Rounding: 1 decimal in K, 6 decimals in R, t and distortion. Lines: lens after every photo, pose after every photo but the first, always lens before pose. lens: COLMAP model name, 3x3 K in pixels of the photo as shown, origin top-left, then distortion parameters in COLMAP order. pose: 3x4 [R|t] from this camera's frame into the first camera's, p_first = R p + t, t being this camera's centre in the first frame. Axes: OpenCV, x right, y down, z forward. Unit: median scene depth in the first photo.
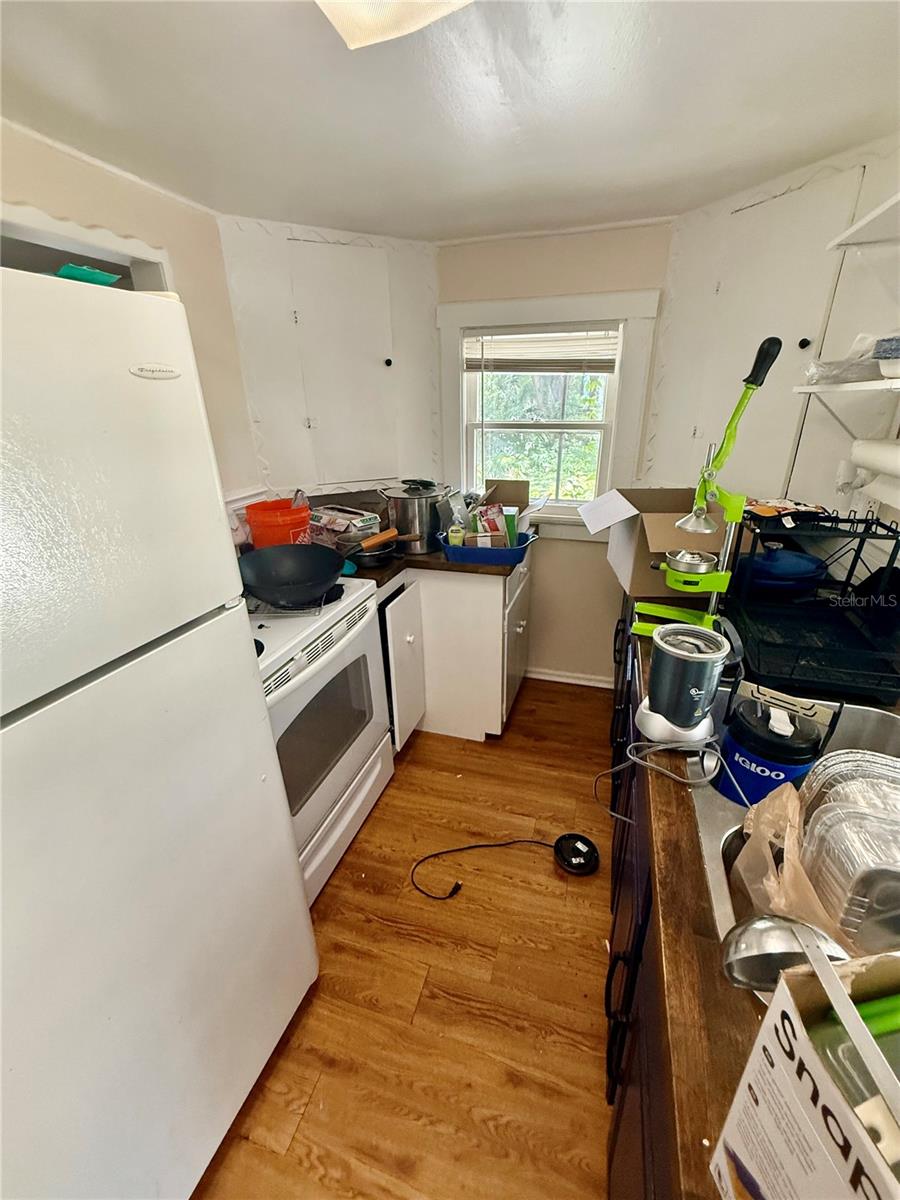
lens RADIAL K [[494.6, 0, 453.2], [0, 494.6, 602.2], [0, 0, 1]] dist [0.001105, 0.000009]
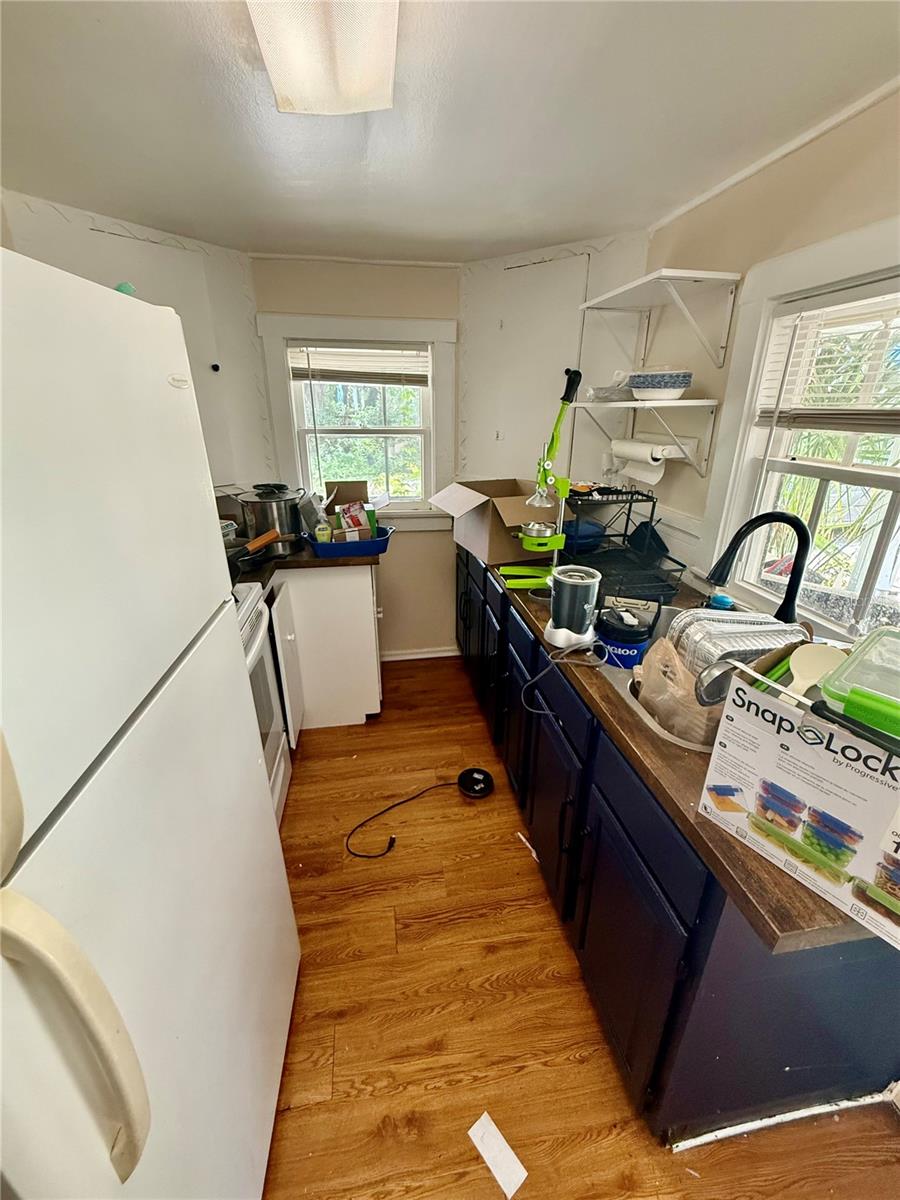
lens RADIAL K [[494.6, 0, 452.1], [0, 494.6, 602.7], [0, 0, 1]] dist [0.001105, 0.000009]
pose [[0.892635, -0.150853, 0.424790, -0.256527], [0.155086, 0.987589, 0.024827, 0.034829], [-0.423263, 0.043717, 0.904952, -0.092868]]
